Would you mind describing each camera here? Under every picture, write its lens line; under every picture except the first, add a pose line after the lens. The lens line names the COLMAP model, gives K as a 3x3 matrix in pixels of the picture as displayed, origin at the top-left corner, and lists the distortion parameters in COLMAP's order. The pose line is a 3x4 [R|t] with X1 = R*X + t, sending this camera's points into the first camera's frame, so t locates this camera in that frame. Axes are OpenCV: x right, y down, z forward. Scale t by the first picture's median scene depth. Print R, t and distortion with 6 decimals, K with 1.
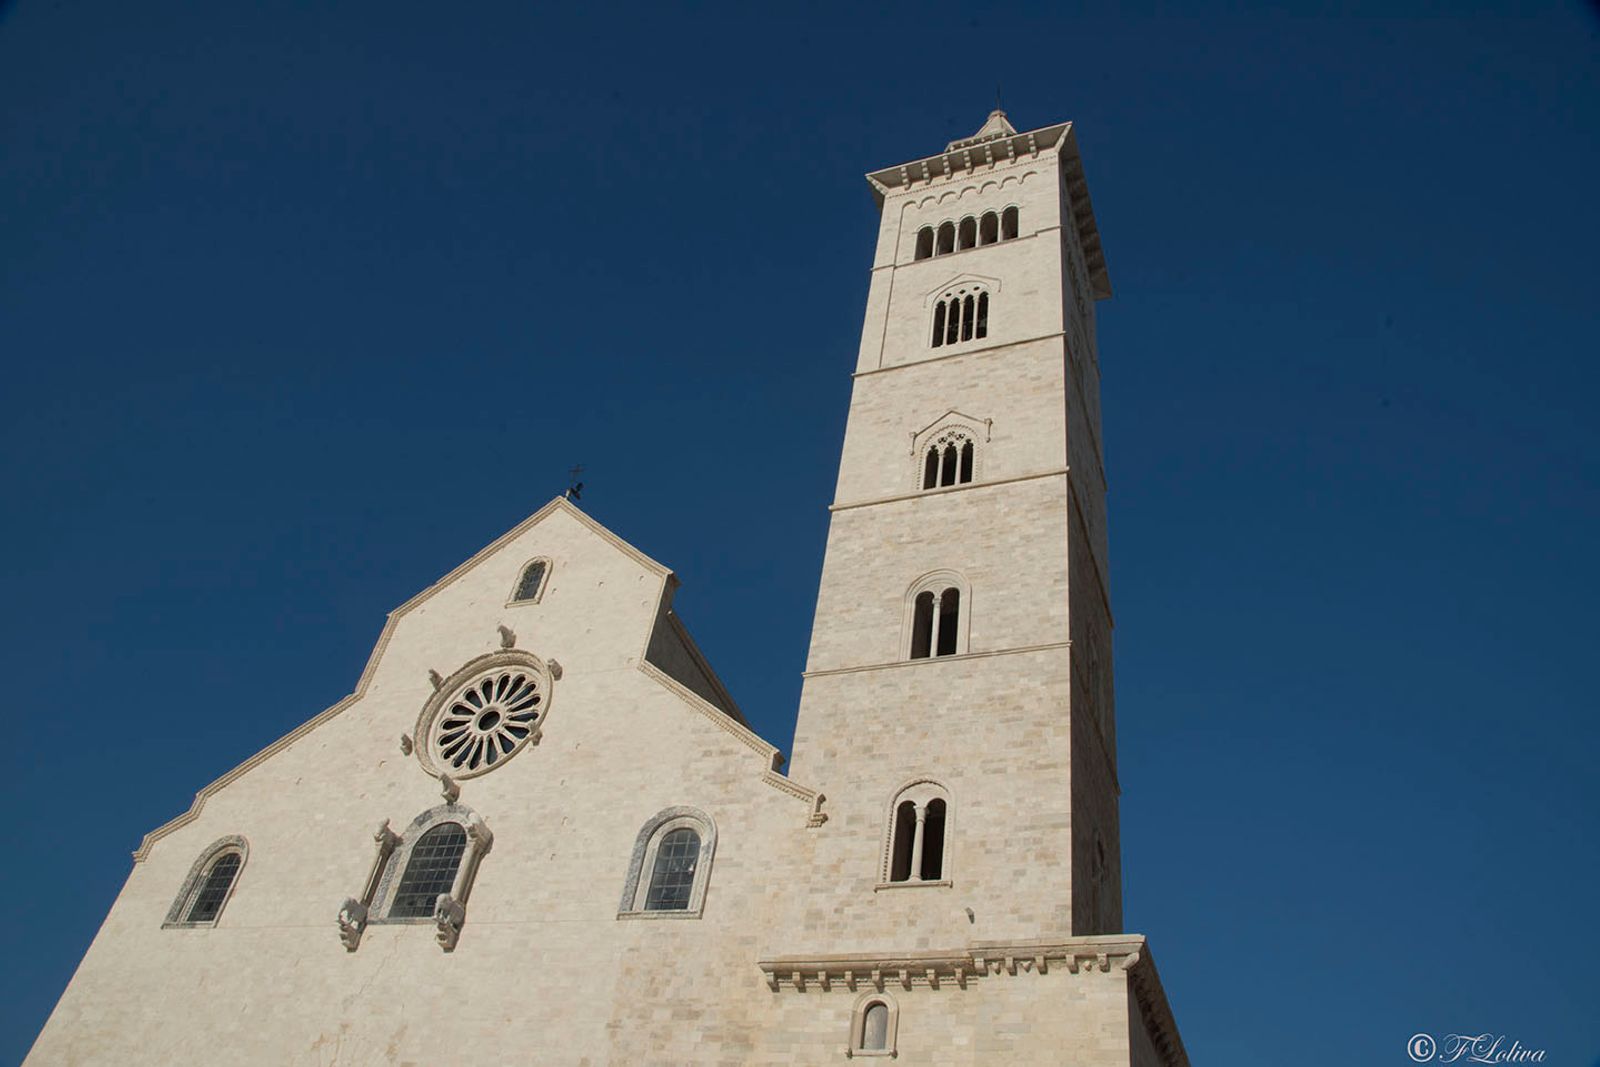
lens RADIAL K [[1194.7, 0, 792.9], [0, 1194.7, 546.7], [0, 0, 1]] dist [-0.125107, 0.110380]
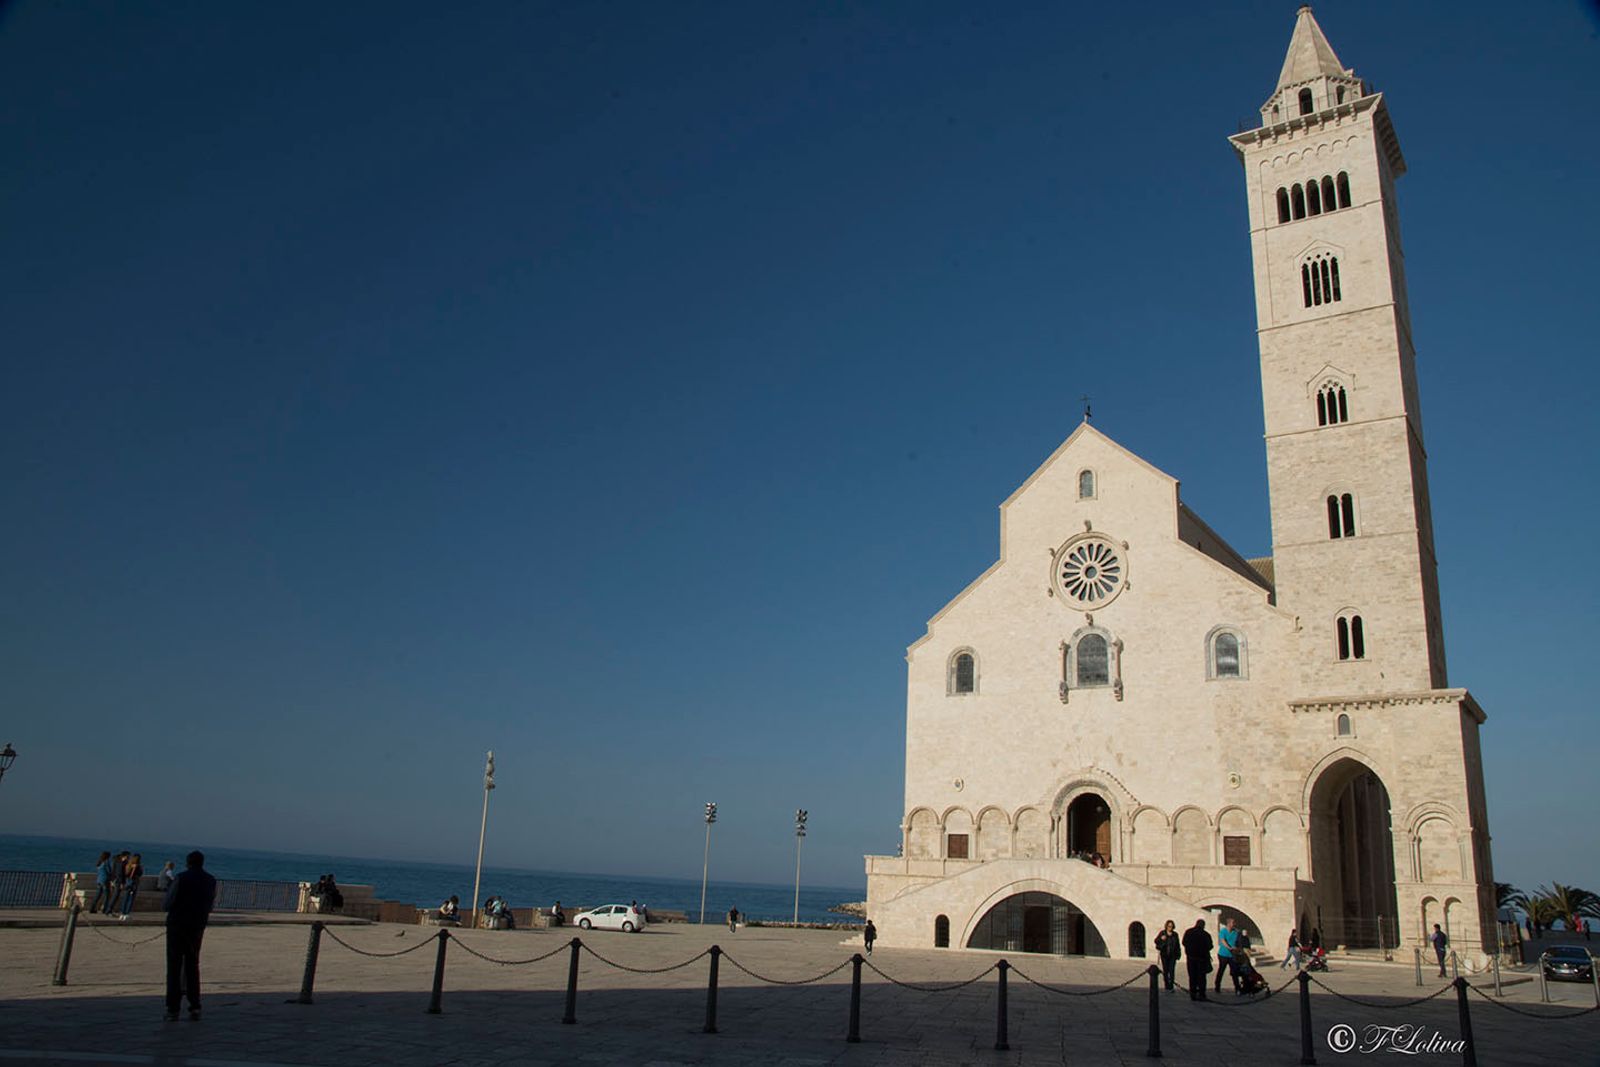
lens RADIAL K [[1194.7, 0, 792.9], [0, 1194.7, 546.7], [0, 0, 1]] dist [-0.125107, 0.110380]
pose [[0.966556, -0.154538, -0.204662, -0.354883], [0.226858, 0.887402, 0.401315, -0.840445], [0.119599, -0.434323, 0.892782, -0.818495]]
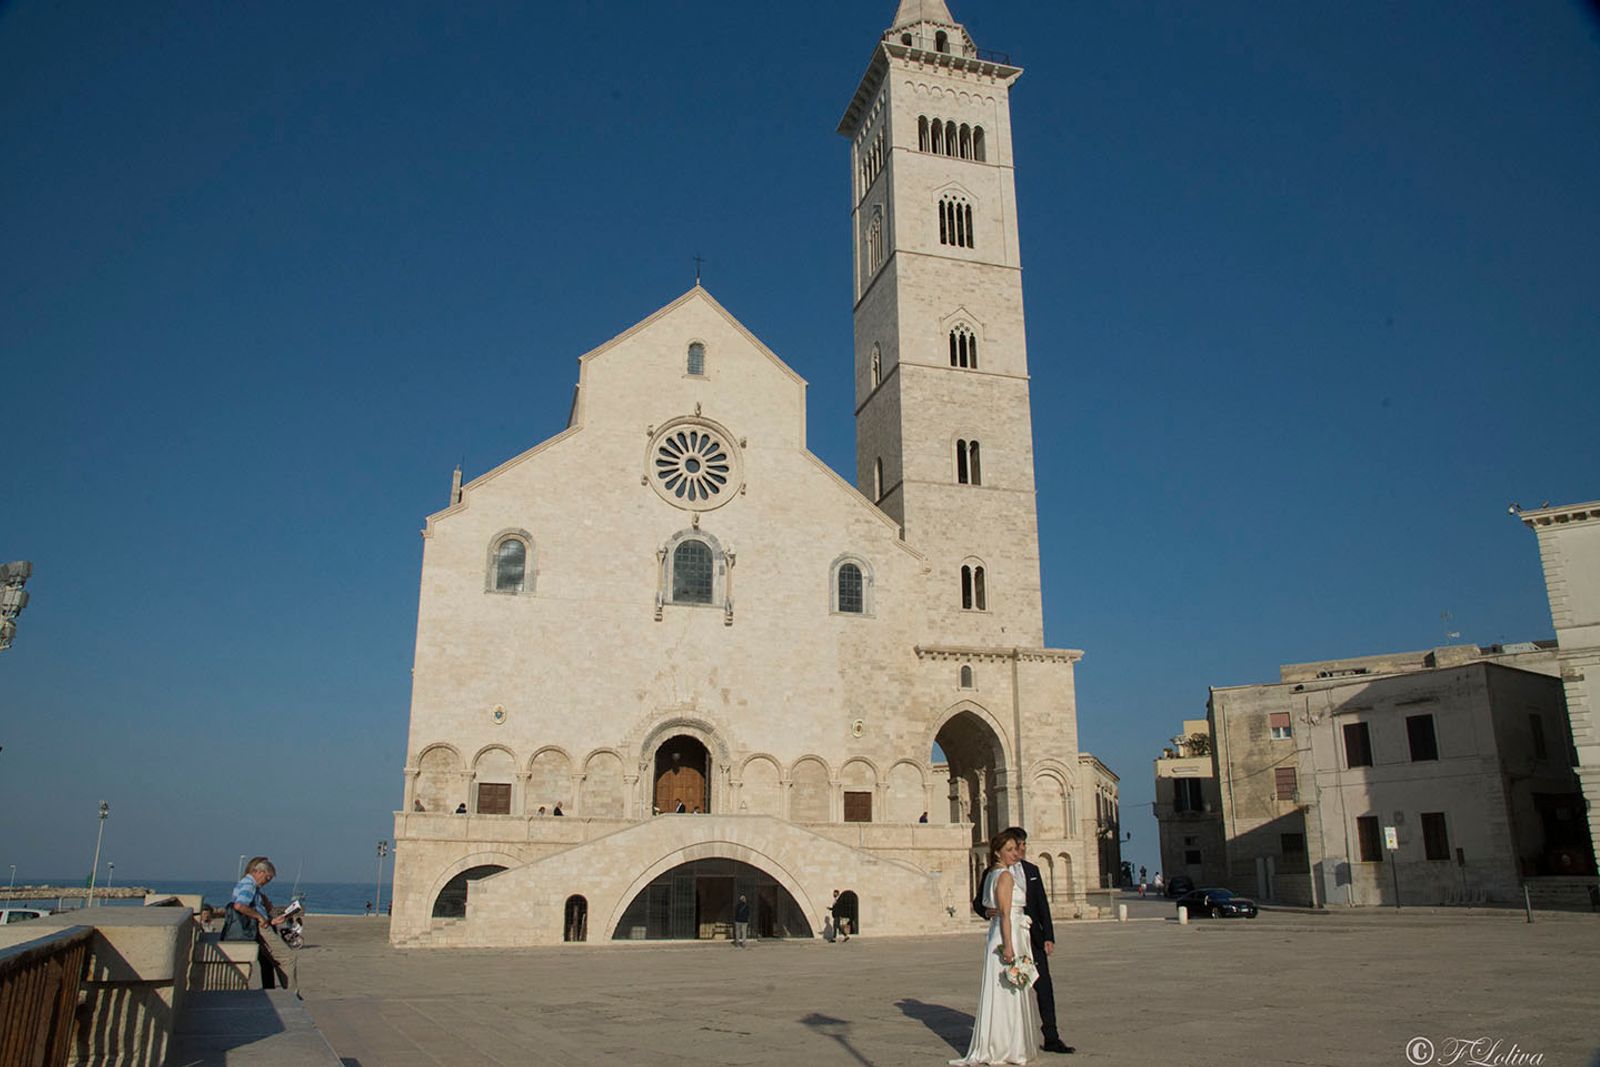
lens RADIAL K [[1194.7, 0, 792.9], [0, 1194.7, 546.7], [0, 0, 1]] dist [-0.125107, 0.110380]
pose [[0.795660, 0.025528, 0.605205, -1.199582], [-0.316841, 0.869077, 0.379891, -0.432713], [-0.516271, -0.494018, 0.699578, -0.229875]]
